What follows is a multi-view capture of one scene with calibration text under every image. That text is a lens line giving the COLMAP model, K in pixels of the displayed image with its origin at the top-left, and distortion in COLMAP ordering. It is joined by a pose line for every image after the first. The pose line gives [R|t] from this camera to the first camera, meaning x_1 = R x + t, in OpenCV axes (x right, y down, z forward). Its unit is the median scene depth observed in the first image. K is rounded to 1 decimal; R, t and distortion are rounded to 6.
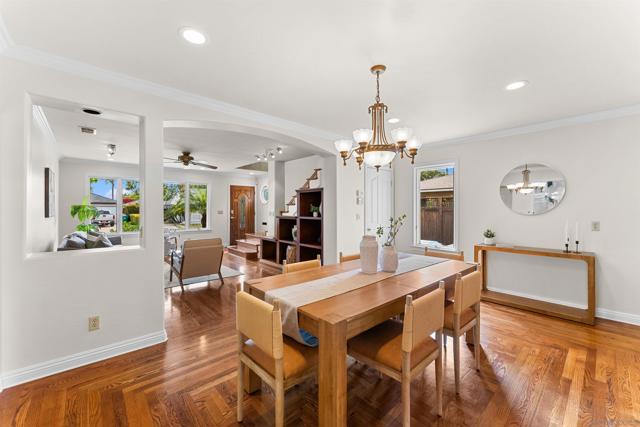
lens RADIAL K [[258.9, 0, 317.1], [0, 258.9, 210.4], [0, 0, 1]] dist [-0.002558, -0.000160]
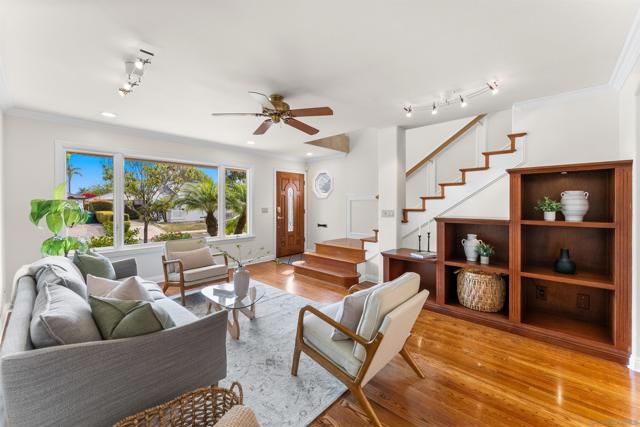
lens RADIAL K [[258.9, 0, 317.1], [0, 258.9, 210.4], [0, 0, 1]] dist [-0.002558, -0.000160]
pose [[0.995217, -0.006541, 0.097468, -0.308884], [0.004689, 0.999804, 0.019210, -0.004644], [-0.097574, -0.018661, 0.995053, 0.308949]]
